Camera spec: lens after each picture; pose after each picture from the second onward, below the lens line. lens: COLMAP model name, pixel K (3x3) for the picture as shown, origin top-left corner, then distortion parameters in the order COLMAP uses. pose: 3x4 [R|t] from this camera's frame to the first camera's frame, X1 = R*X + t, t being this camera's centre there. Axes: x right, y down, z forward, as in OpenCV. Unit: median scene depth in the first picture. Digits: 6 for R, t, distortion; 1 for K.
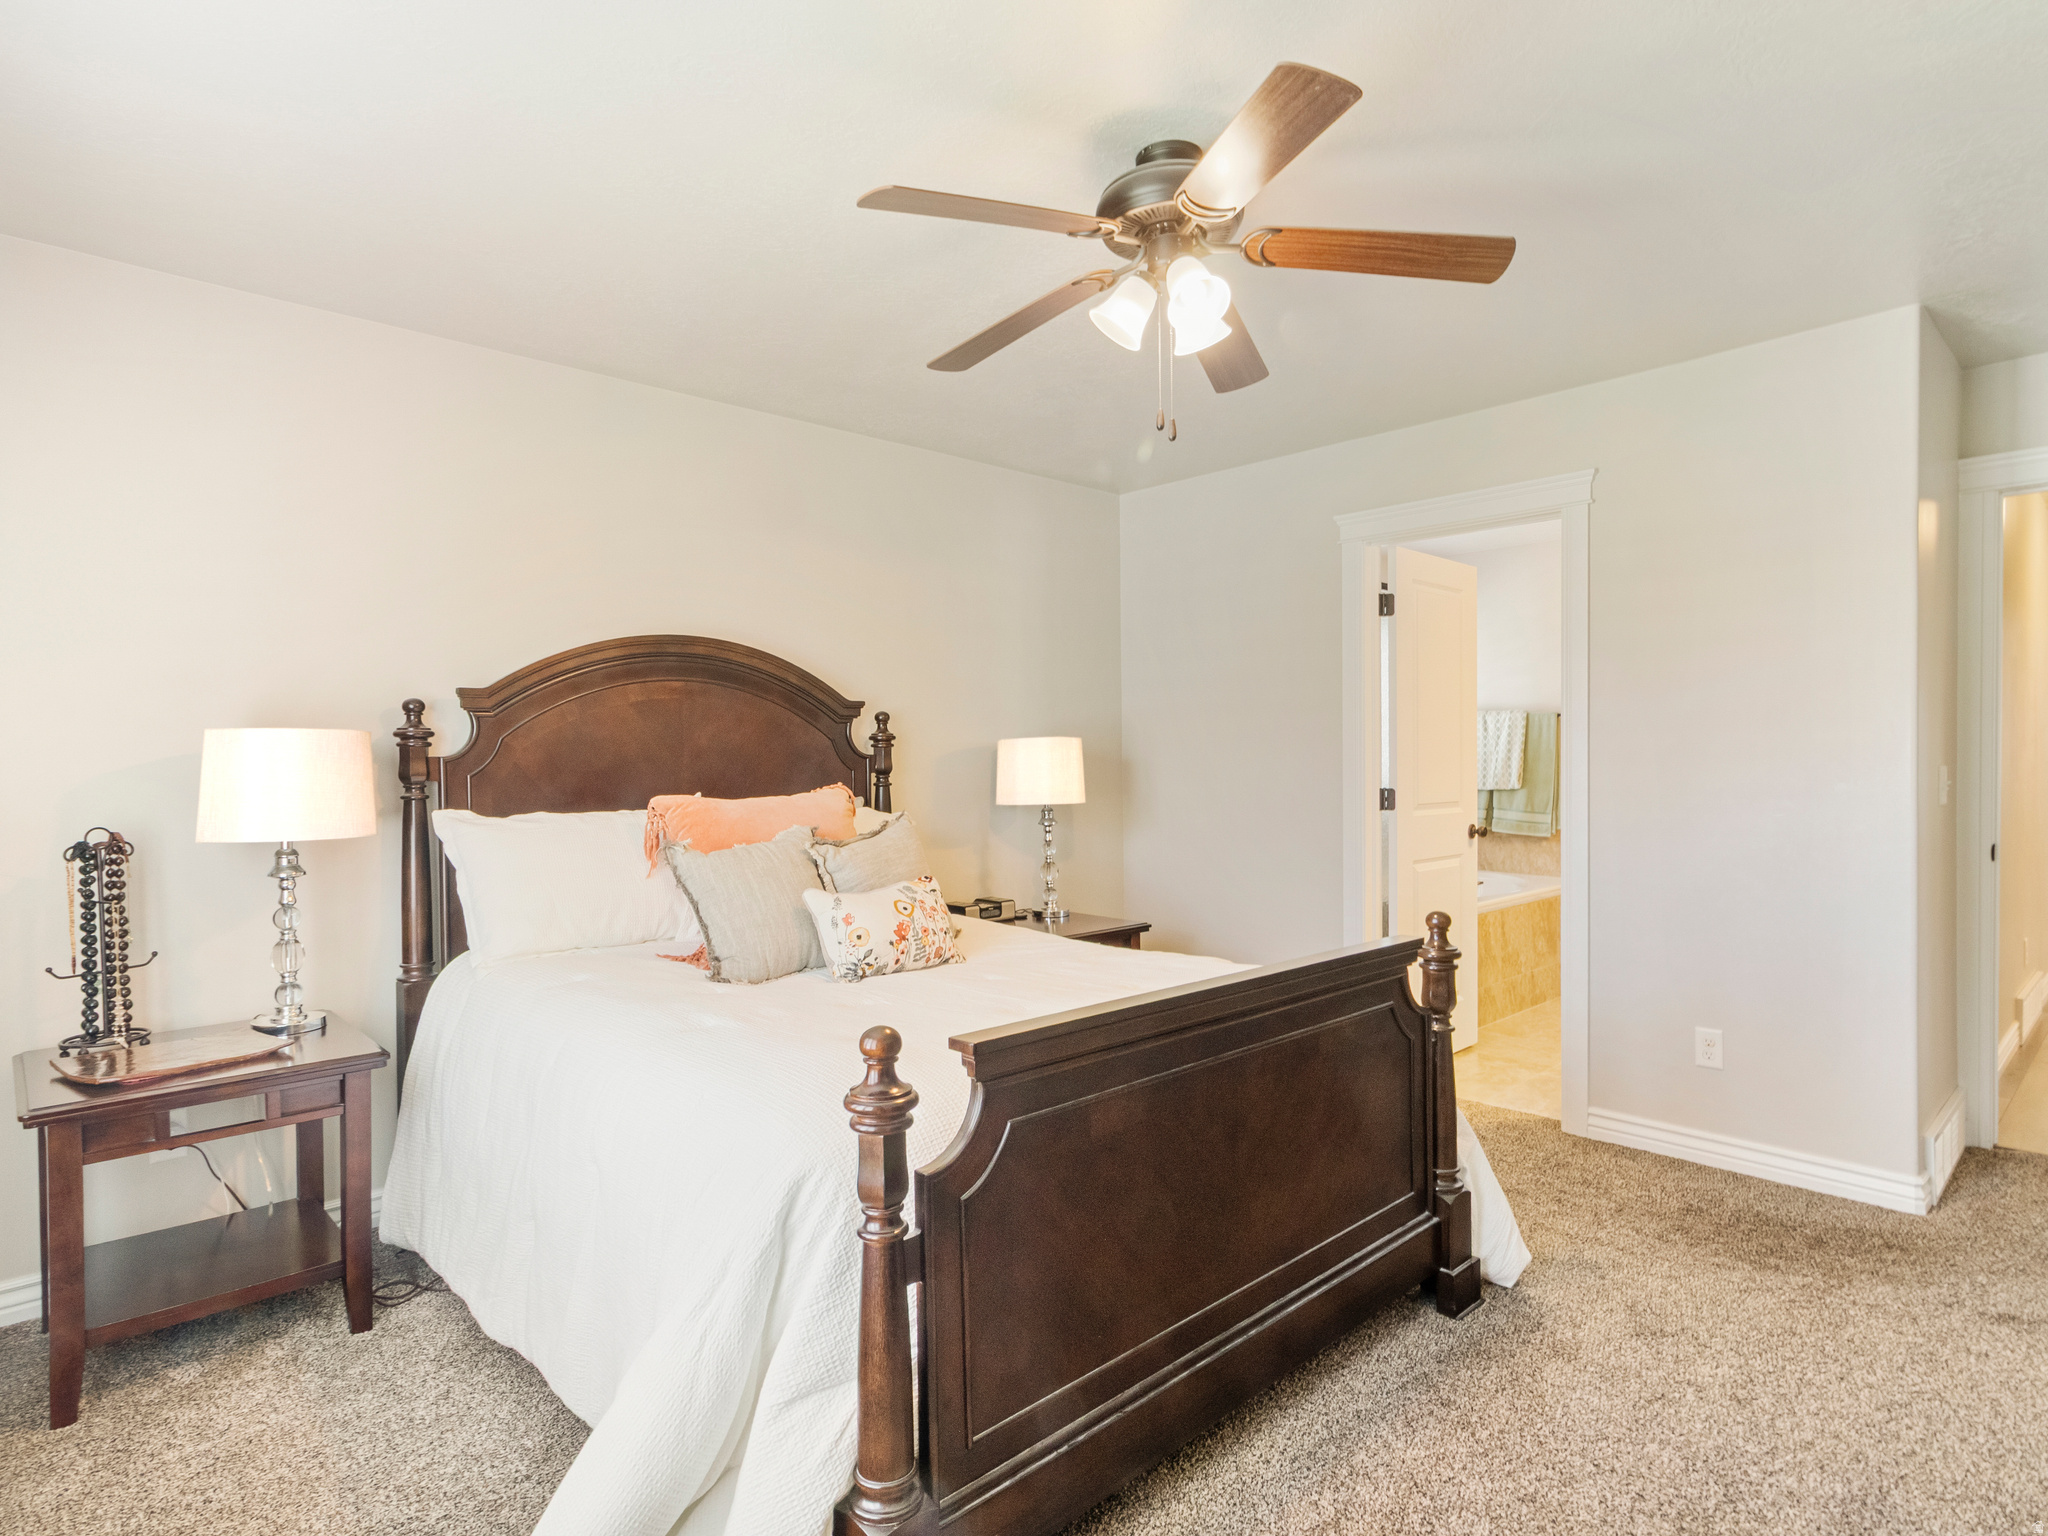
lens RADIAL K [[1095.0, 0, 1025.4], [0, 1095.0, 744.4], [0, 0, 1]] dist [0.012494, -0.000123]
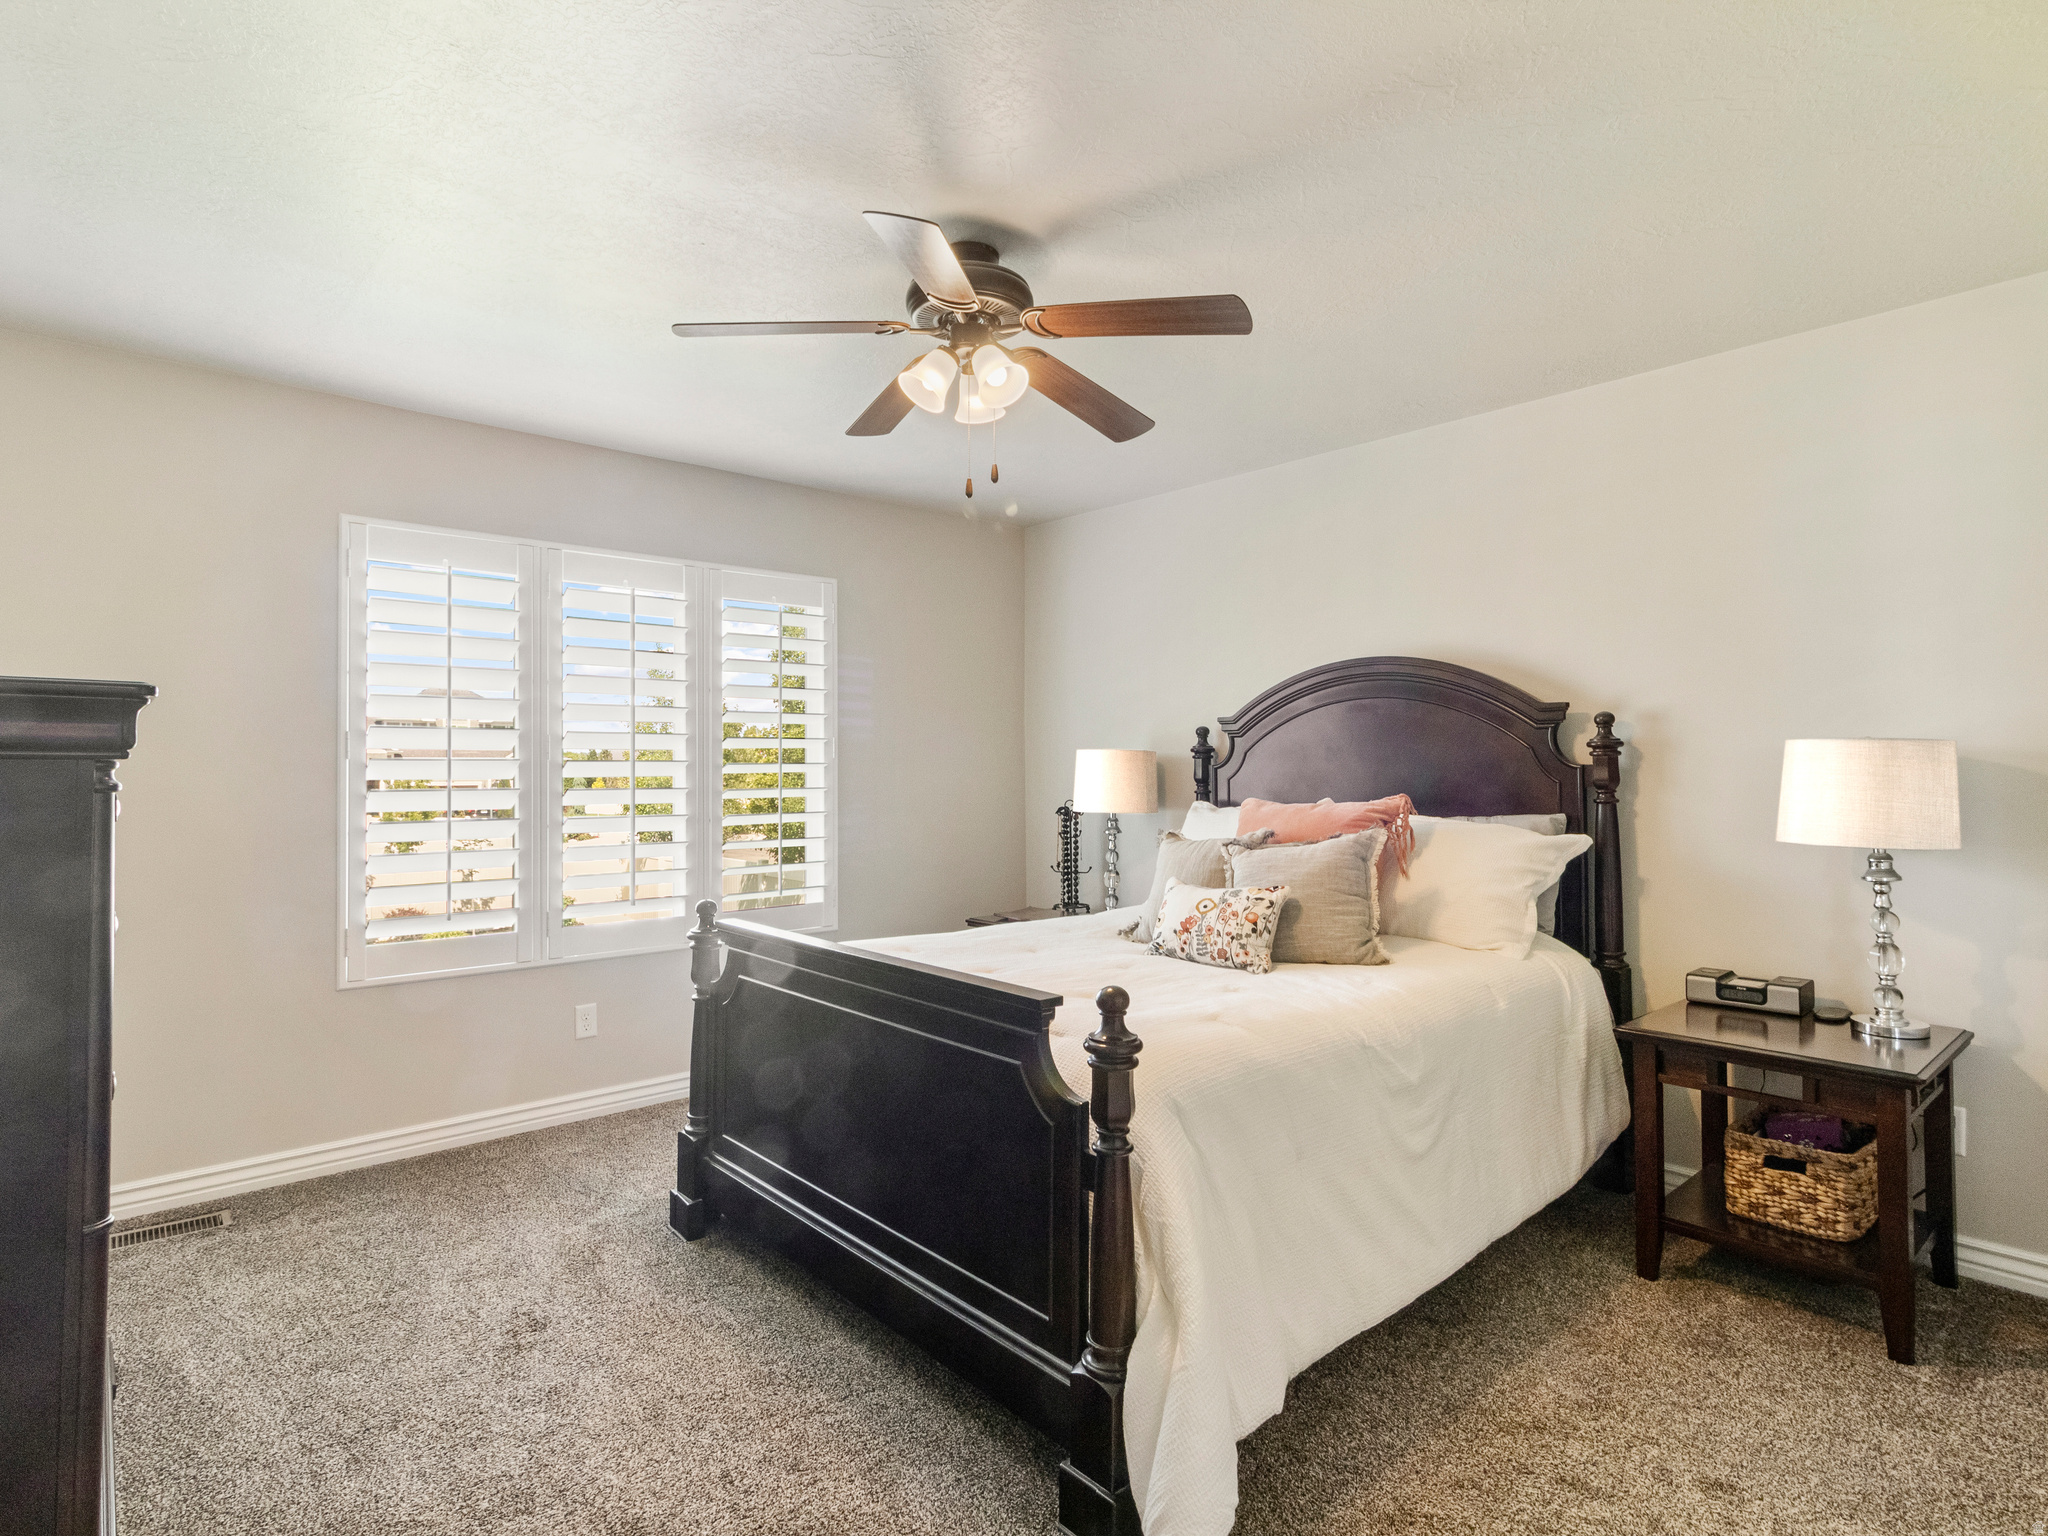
lens RADIAL K [[1078.9, 0, 1023.8], [0, 1078.9, 757.0], [0, 0, 1]] dist [0.003434, 0.002480]
pose [[-0.014616, 0.001747, -0.999892, 0.725771], [0.013996, 0.999901, 0.001543, -0.004230], [0.999795, -0.013972, -0.014639, 0.616243]]
